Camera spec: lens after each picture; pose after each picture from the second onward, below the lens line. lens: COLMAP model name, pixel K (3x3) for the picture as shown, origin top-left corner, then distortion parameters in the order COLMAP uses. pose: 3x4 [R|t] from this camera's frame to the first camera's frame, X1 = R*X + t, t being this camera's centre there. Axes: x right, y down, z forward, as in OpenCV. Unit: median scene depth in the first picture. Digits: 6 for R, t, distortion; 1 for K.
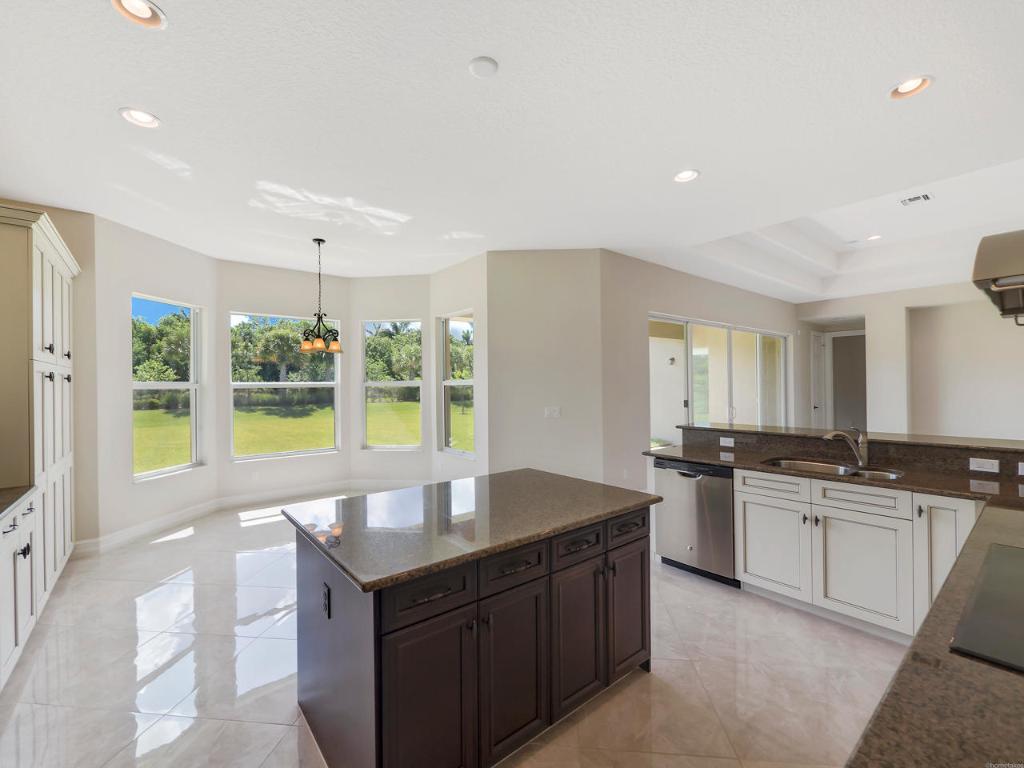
lens RADIAL K [[445.4, 0, 510.6], [0, 445.4, 384.7], [0, 0, 1]] dist [-0.000095, -0.000016]
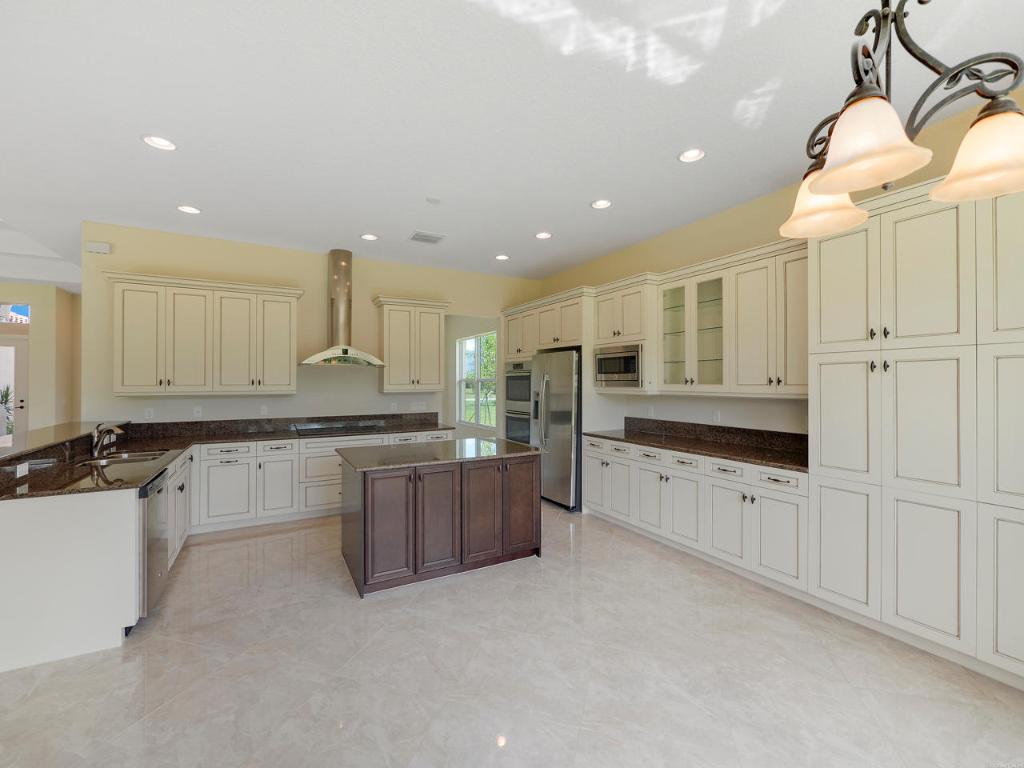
lens RADIAL K [[445.4, 0, 521.2], [0, 445.4, 382.2], [0, 0, 1]] dist [-0.000095, -0.000016]
pose [[-0.986188, 0.011076, 0.165259, -0.357515], [0.010818, 0.999938, -0.002463, 0.005217], [-0.165276, -0.000641, -0.986247, 1.397436]]
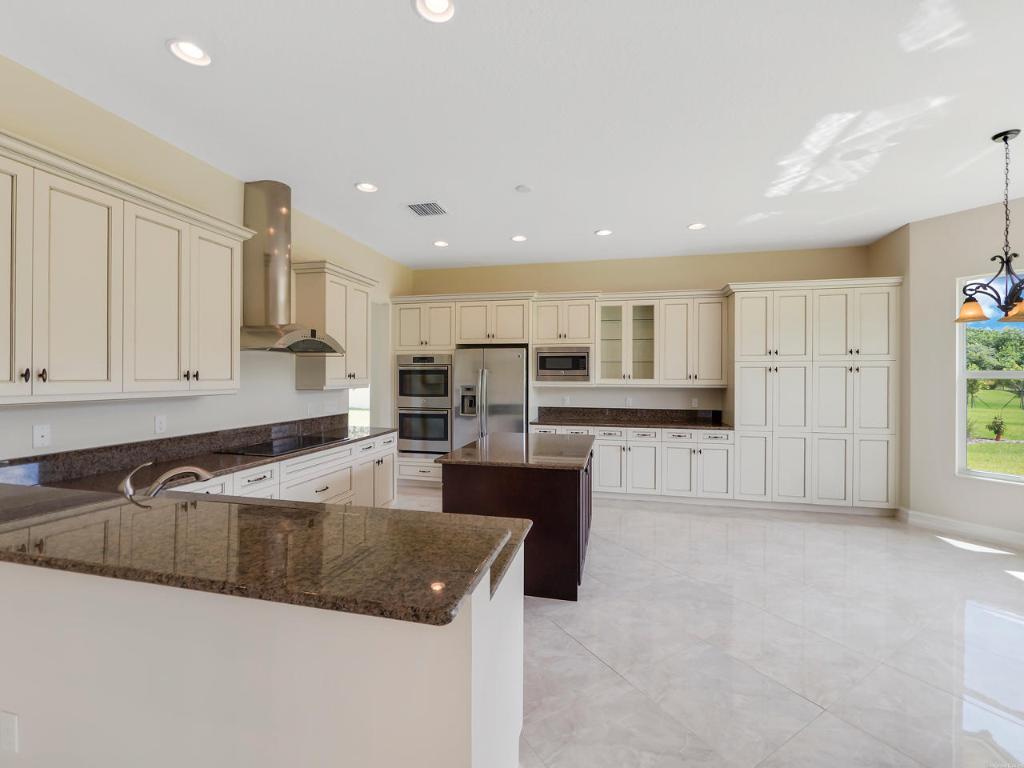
lens RADIAL K [[445.4, 0, 515.1], [0, 445.4, 379.5], [0, 0, 1]] dist [-0.000095, -0.000016]
pose [[-0.784486, 0.011931, -0.620032, 0.530451], [0.005362, 0.999908, 0.012456, -0.004907], [0.620124, 0.006447, -0.784477, 1.213752]]
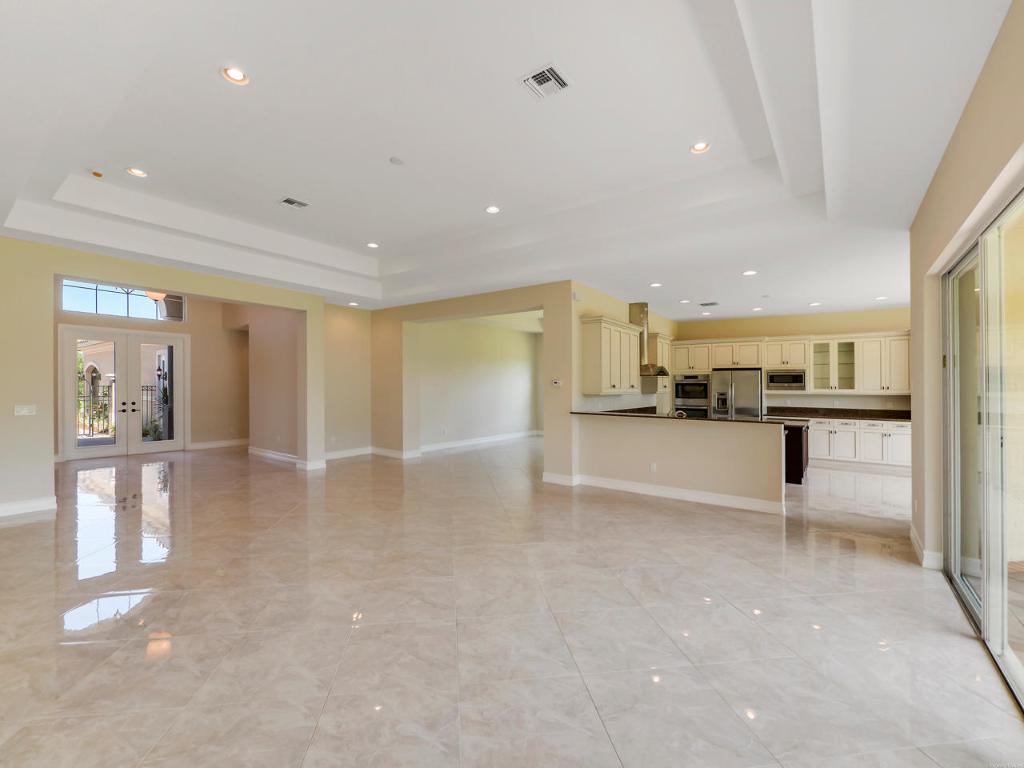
lens RADIAL K [[445.4, 0, 498.2], [0, 445.4, 378.1], [0, 0, 1]] dist [-0.000095, -0.000016]
pose [[-0.971230, 0.000099, -0.238145, 1.482333], [0.003686, 0.999886, -0.014617, -0.015175], [0.238117, -0.015074, -0.971120, 2.042102]]
